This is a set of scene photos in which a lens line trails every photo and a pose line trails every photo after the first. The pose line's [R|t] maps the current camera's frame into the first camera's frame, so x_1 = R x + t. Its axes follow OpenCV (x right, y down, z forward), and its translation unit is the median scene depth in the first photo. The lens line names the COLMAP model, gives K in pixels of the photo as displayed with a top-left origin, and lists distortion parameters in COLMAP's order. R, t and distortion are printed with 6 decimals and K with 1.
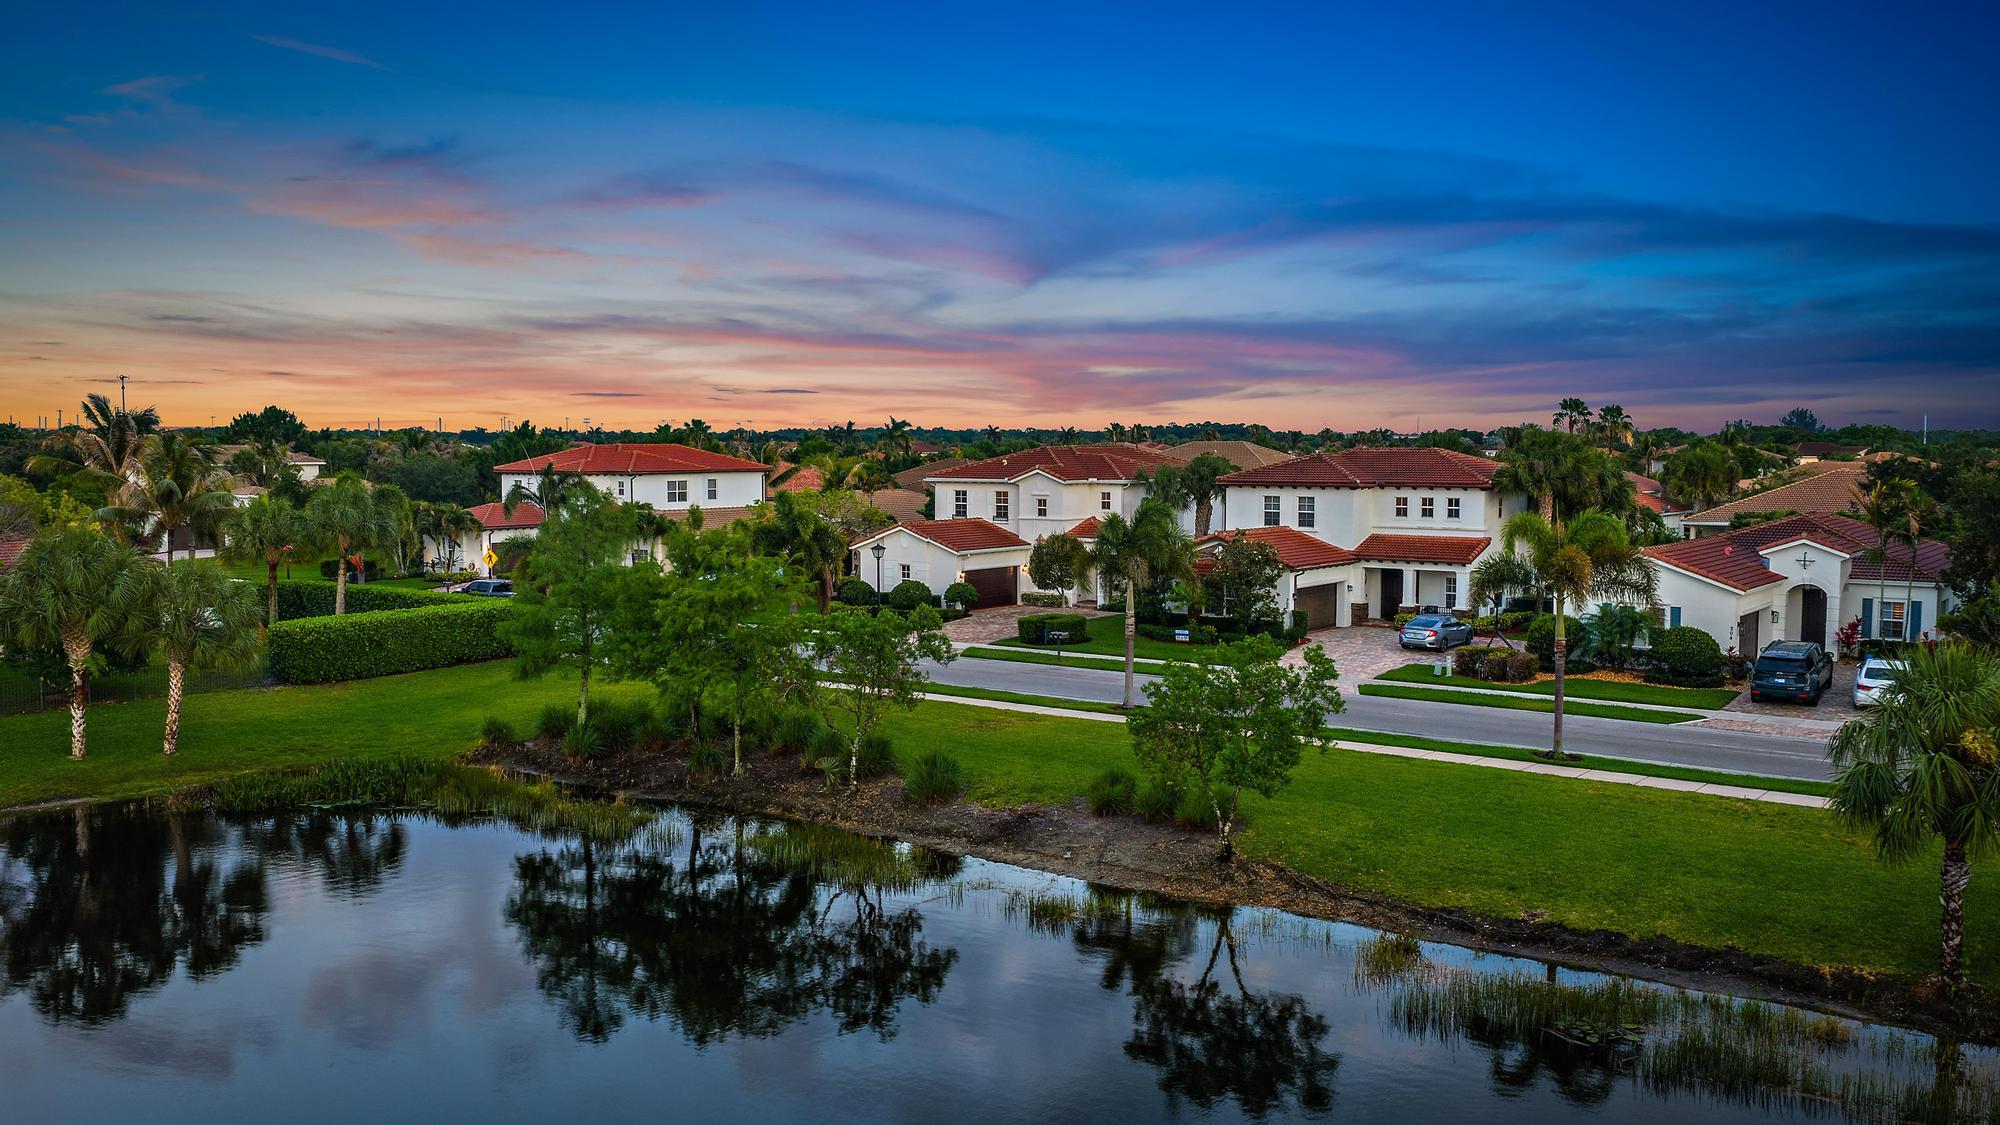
lens RADIAL K [[1651.5, 0, 1000.0], [0, 1651.5, 562.5], [0, 0, 1]] dist [0.017066, -0.039944]
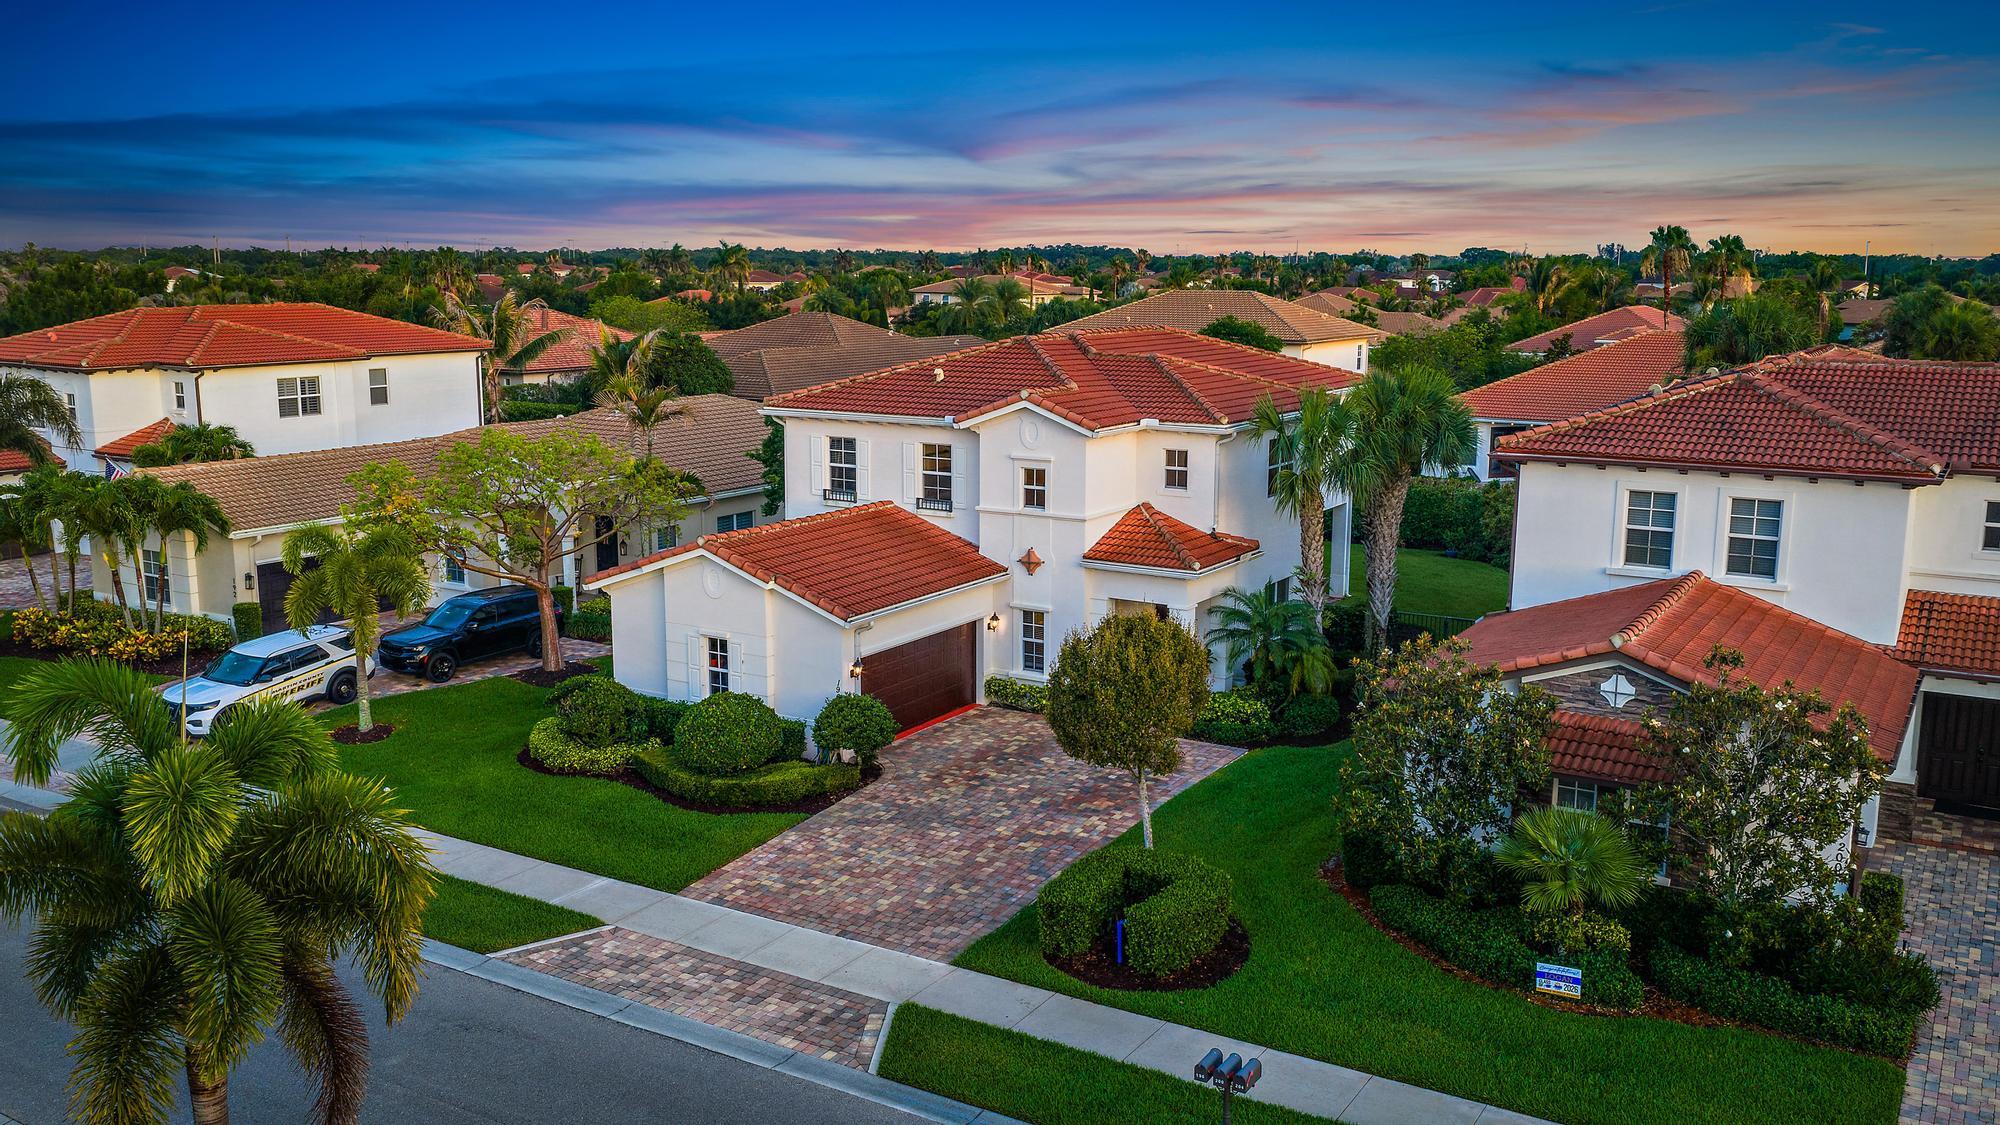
lens RADIAL K [[1660.7, 0, 1000.0], [0, 1660.7, 562.5], [0, 0, 1]] dist [0.014475, -0.033179]
pose [[0.995725, -0.012867, 0.091469, -0.026096], [0.003067, 0.994310, 0.106484, -0.066375], [-0.092319, -0.105749, 0.990098, 0.625142]]
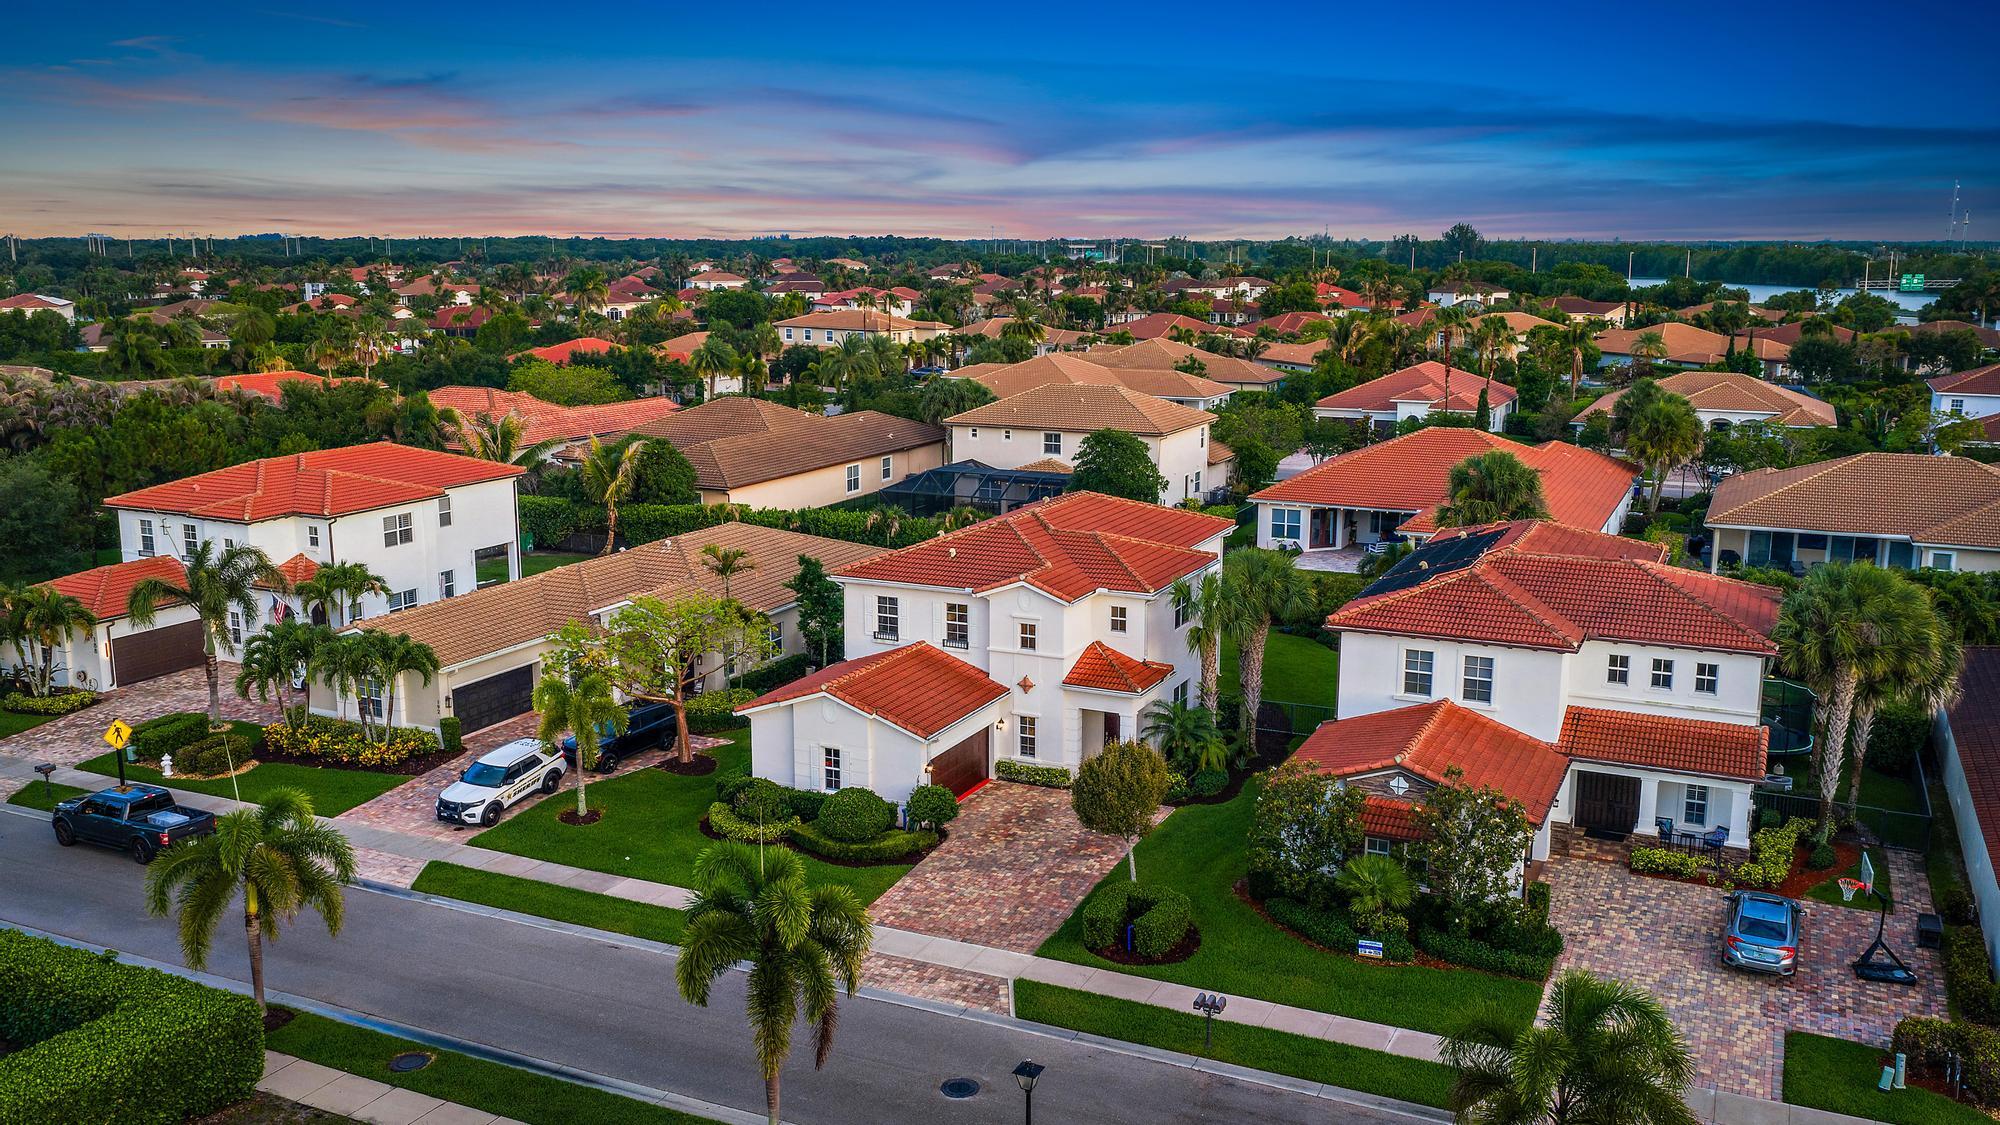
lens RADIAL K [[1651.5, 0, 1000.0], [0, 1651.5, 562.5], [0, 0, 1]] dist [0.017066, -0.039944]
pose [[0.979530, -0.036717, 0.197921, -0.125719], [0.012904, 0.992655, 0.120289, -0.155832], [-0.200884, -0.115273, 0.972809, 0.405800]]
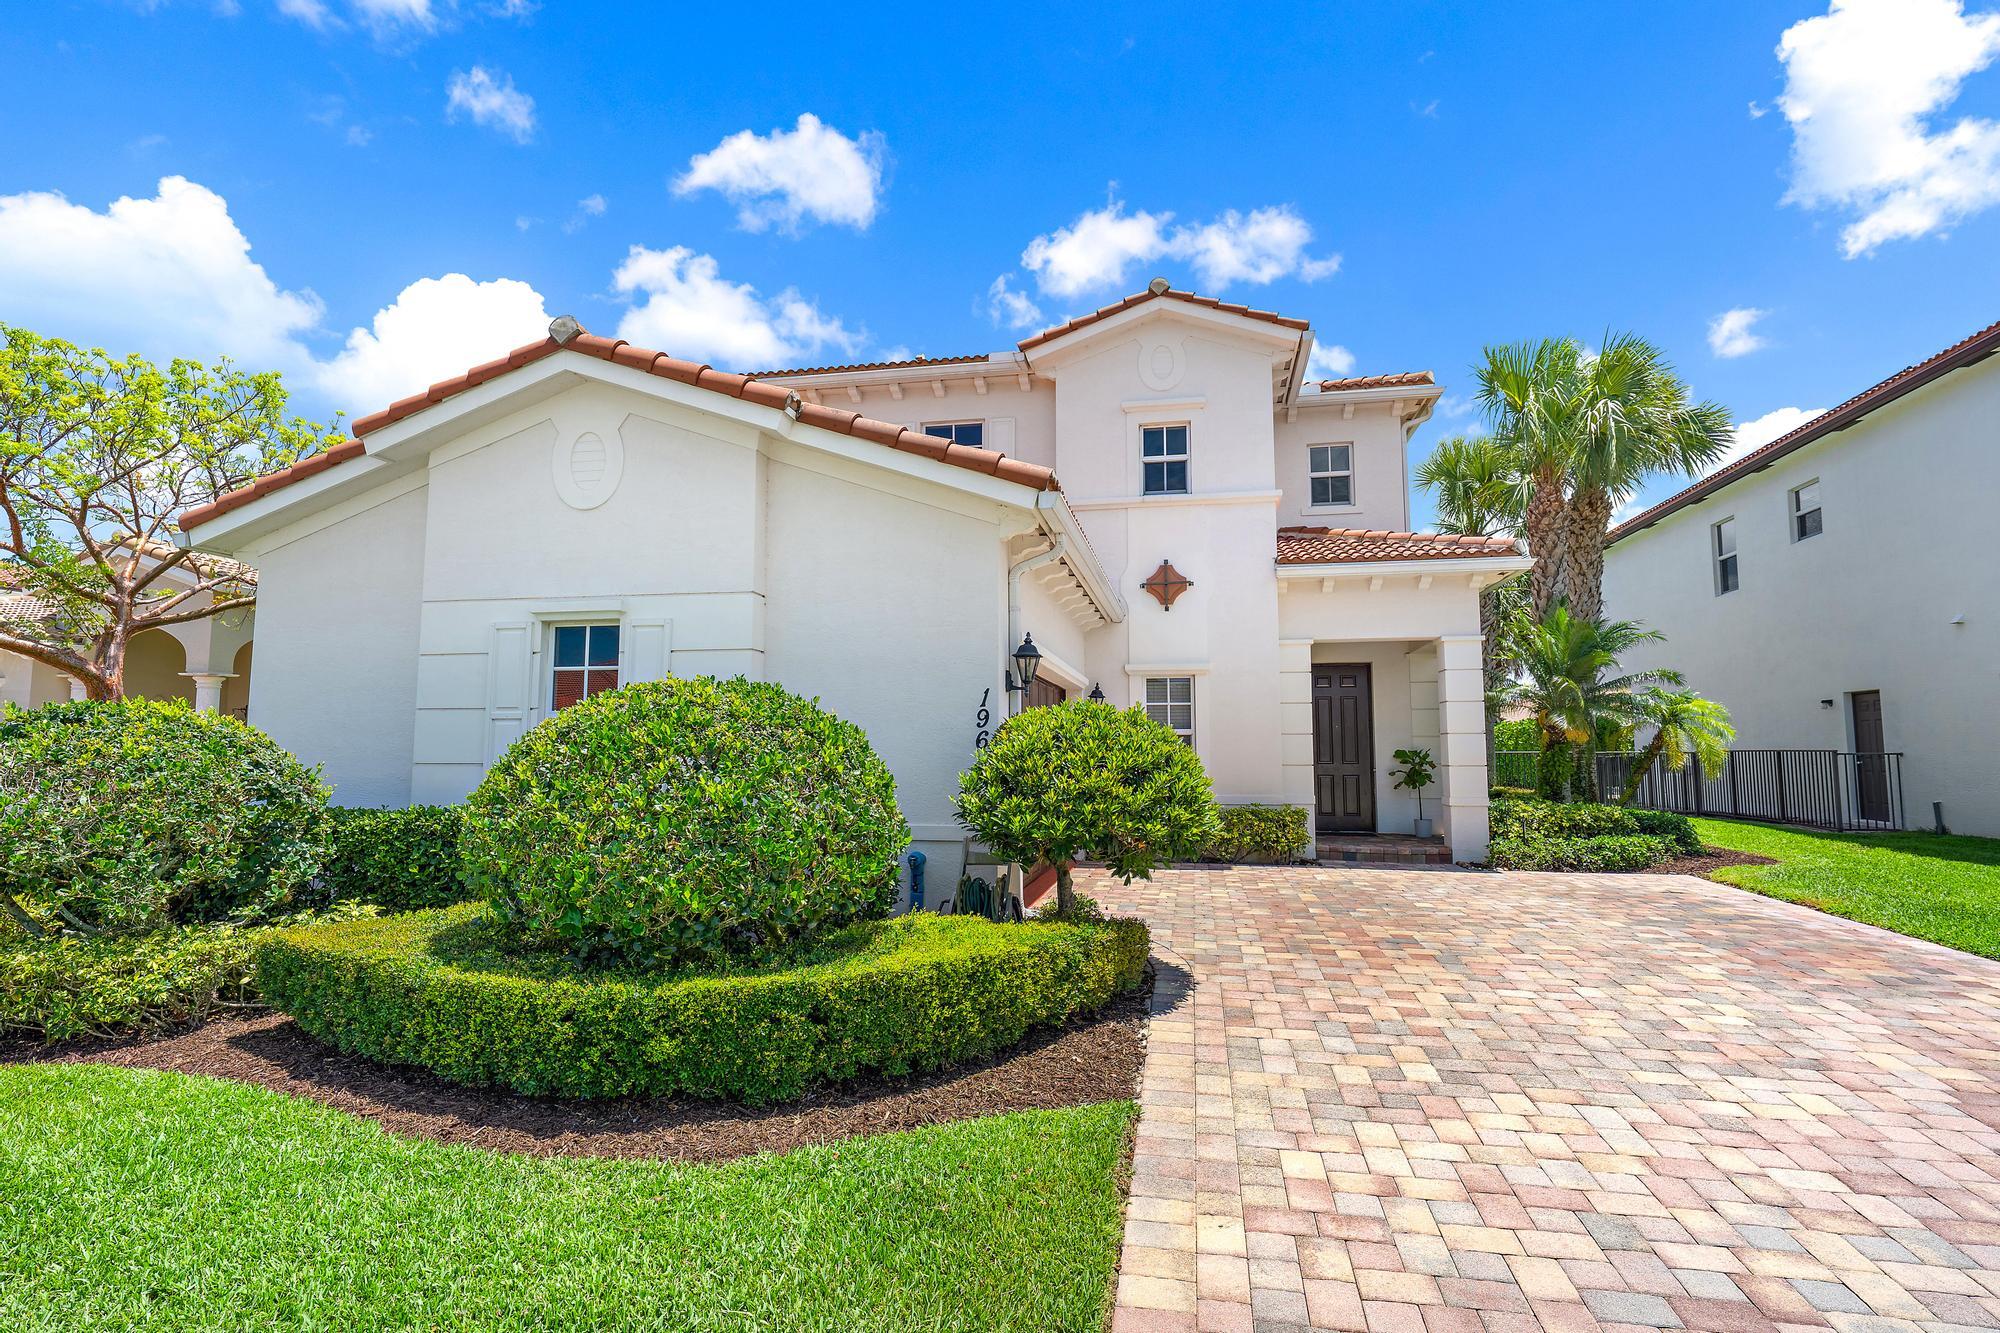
lens RADIAL K [[1001.6, 0, 1000.0], [0, 1001.6, 666.5], [0, 0, 1]] dist [-0.000356, -0.000239]
pose [[0.900382, 0.039497, 0.433304, -0.067159], [0.029194, 0.988143, -0.150735, 0.021691], [-0.434120, 0.148369, 0.888553, 0.971923]]
